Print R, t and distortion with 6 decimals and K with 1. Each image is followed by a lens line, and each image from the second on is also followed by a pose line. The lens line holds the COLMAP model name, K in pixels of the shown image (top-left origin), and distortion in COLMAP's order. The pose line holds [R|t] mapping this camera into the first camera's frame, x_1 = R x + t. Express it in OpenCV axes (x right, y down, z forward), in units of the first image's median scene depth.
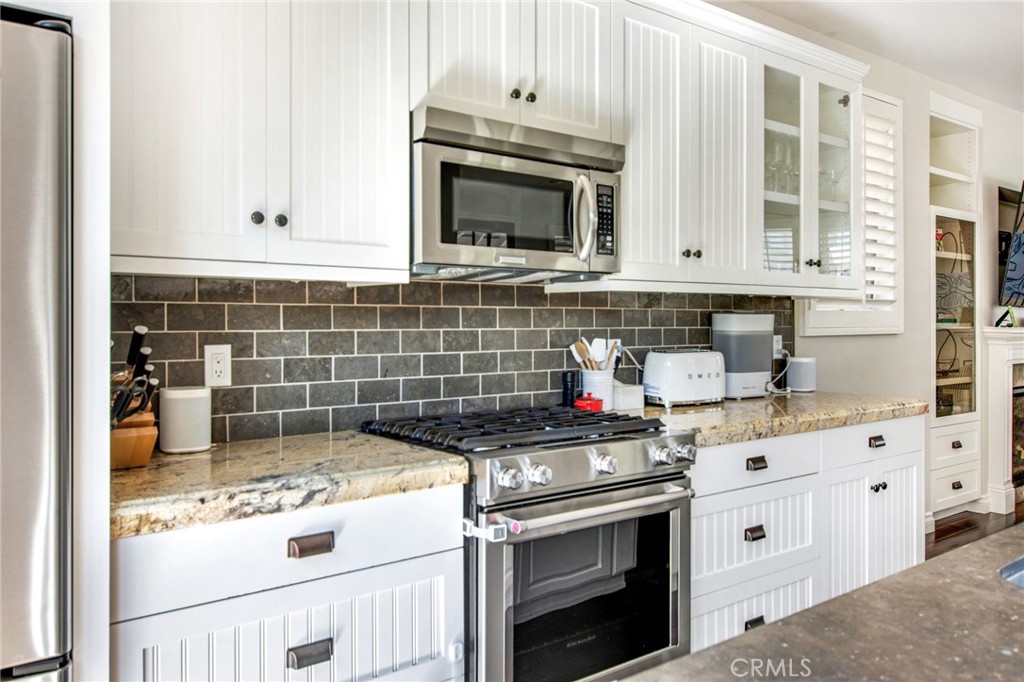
lens RADIAL K [[790.8, 0, 508.9], [0, 790.8, 318.3], [0, 0, 1]] dist [0.003178, -0.005187]
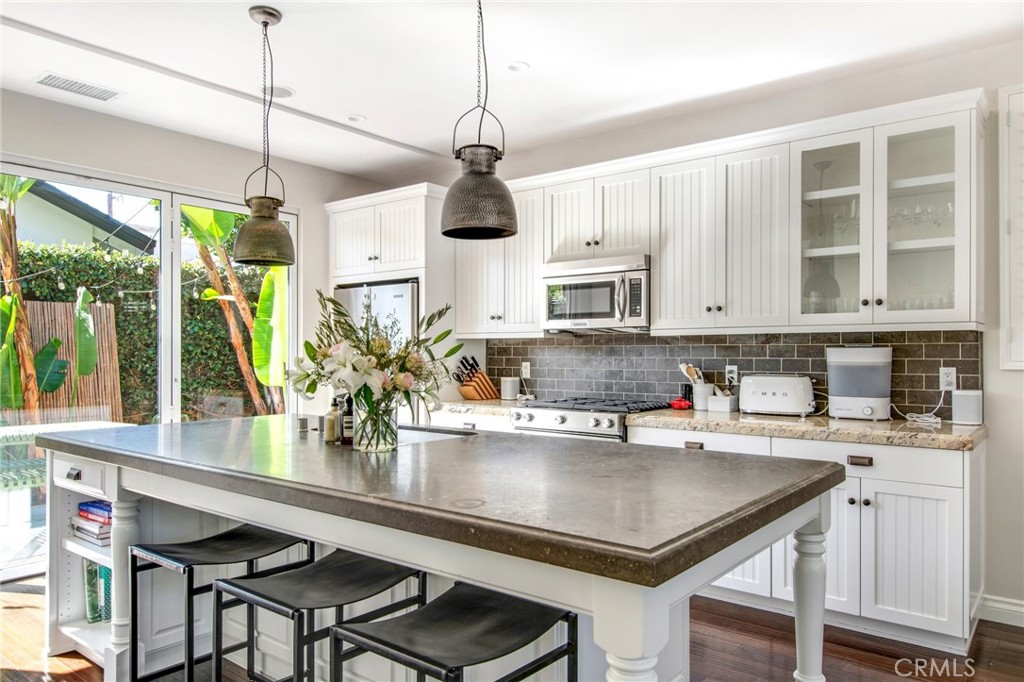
lens RADIAL K [[725.5, 0, 510.7], [0, 725.5, 343.1], [0, 0, 1]] dist [0.000408, -0.000032]
pose [[0.208891, -0.009466, -0.977893, 1.607681], [0.006348, 0.999945, -0.008323, -0.008365], [0.977918, -0.004469, 0.208940, 0.352865]]
